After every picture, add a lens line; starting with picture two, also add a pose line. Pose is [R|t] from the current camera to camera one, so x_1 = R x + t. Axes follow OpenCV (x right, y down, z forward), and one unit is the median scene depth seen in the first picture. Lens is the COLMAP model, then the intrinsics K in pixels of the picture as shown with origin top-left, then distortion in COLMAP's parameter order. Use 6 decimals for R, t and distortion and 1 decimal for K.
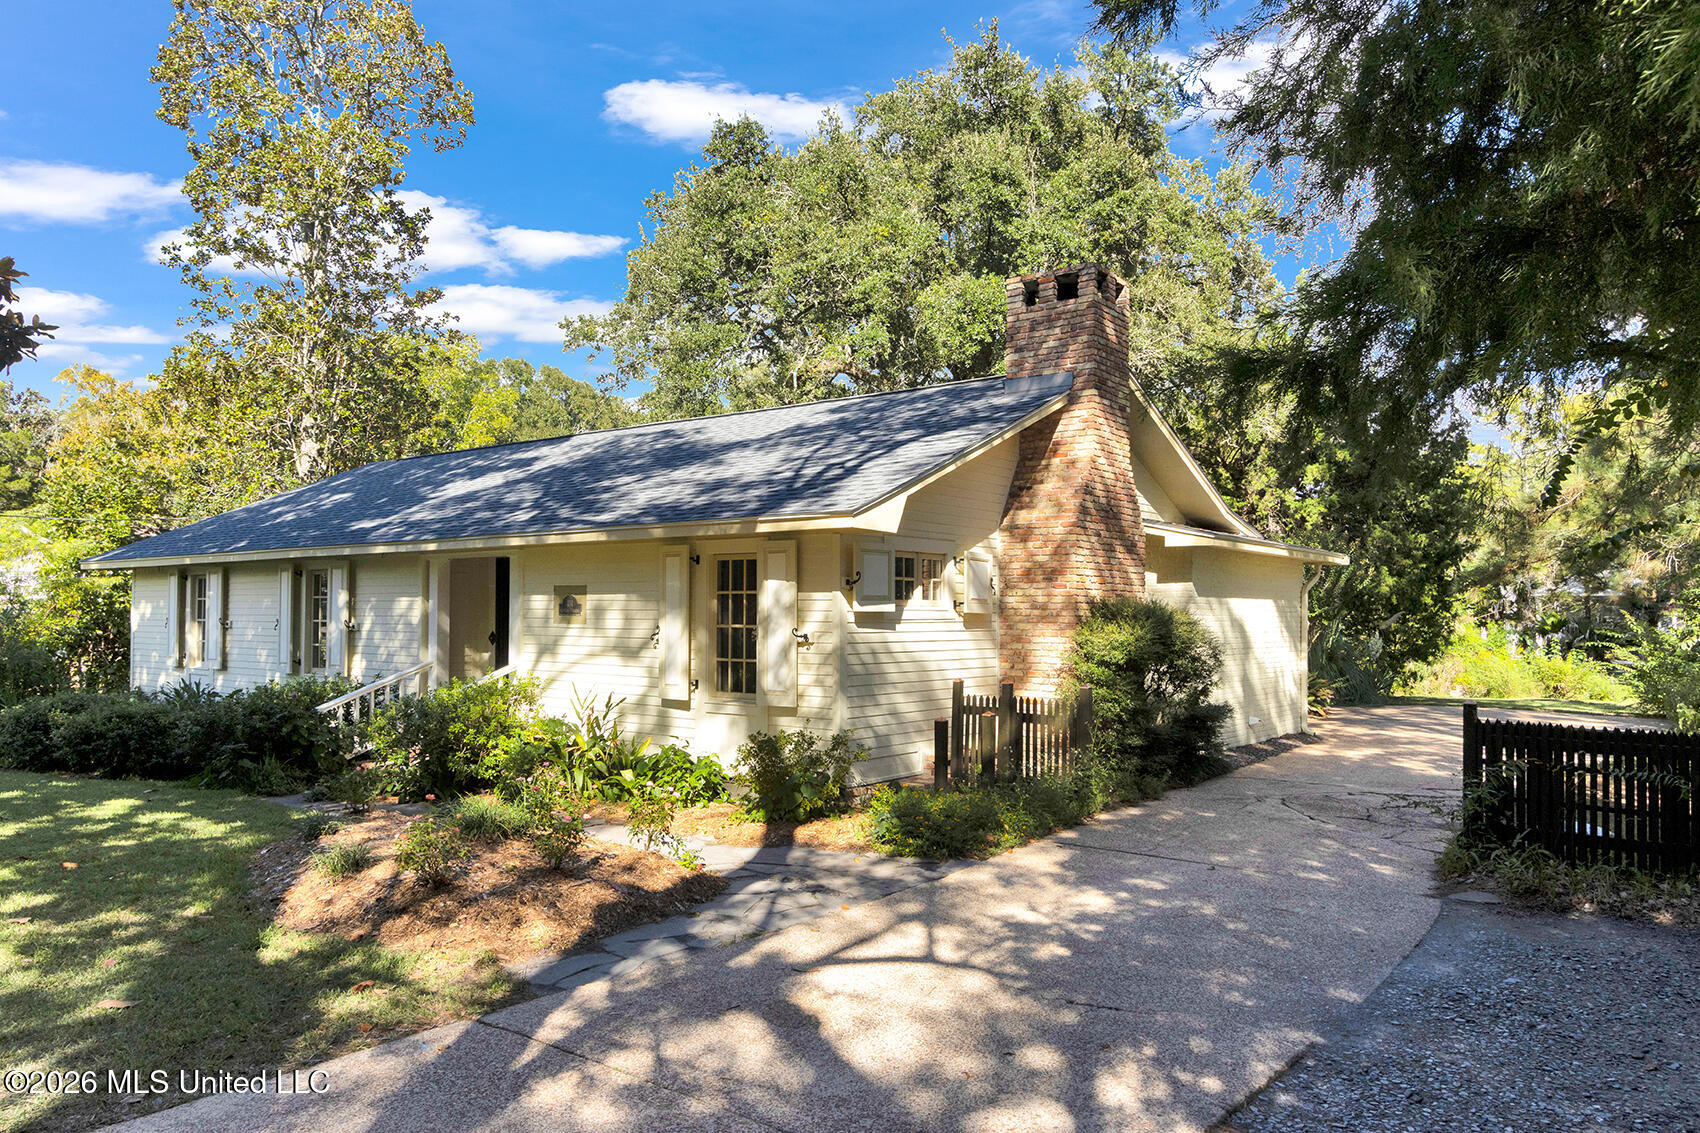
lens RADIAL K [[1174.2, 0, 850.0], [0, 1174.2, 566.5], [0, 0, 1]] dist [0.001648, -0.000840]
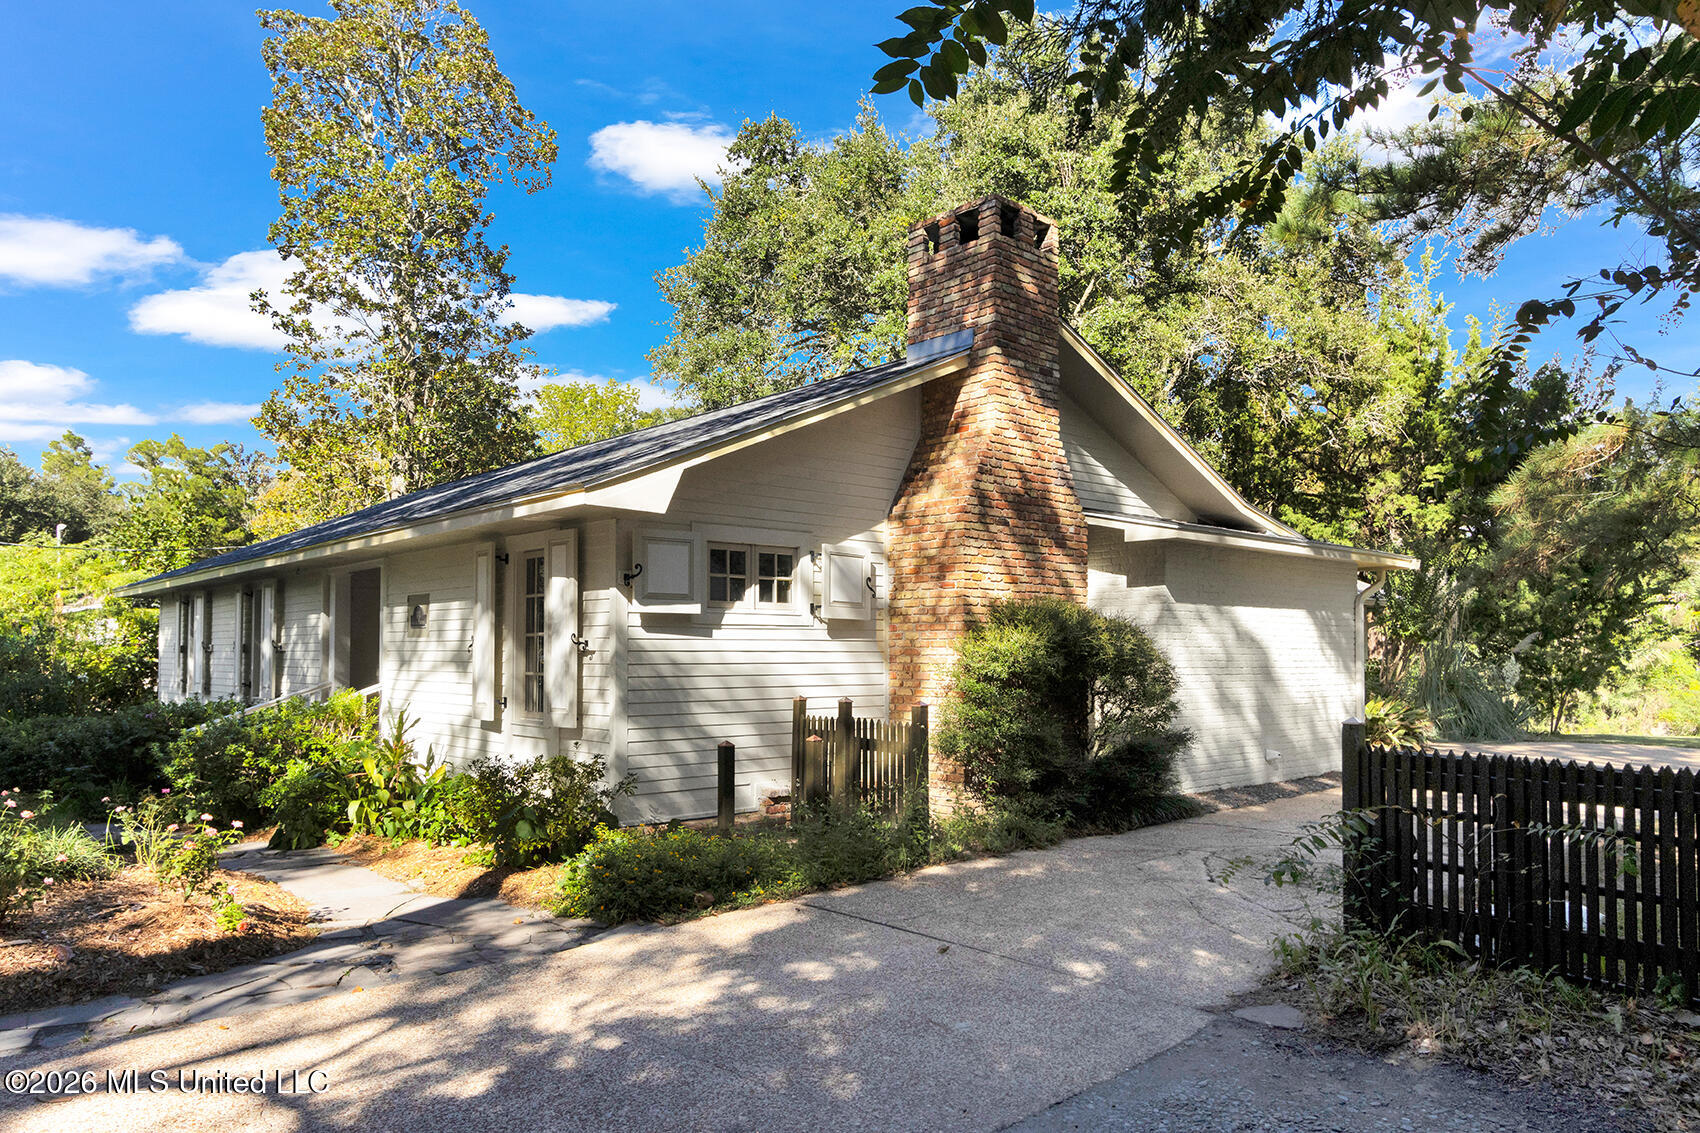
lens RADIAL K [[1147.3, 0, 851.0], [0, 1147.3, 589.4], [0, 0, 1]] dist [-0.002759, 0.000177]
pose [[0.985634, -0.014703, -0.168253, 0.242470], [0.012161, 0.999796, -0.016129, 0.031157], [0.168456, 0.013851, 0.985612, 0.194474]]
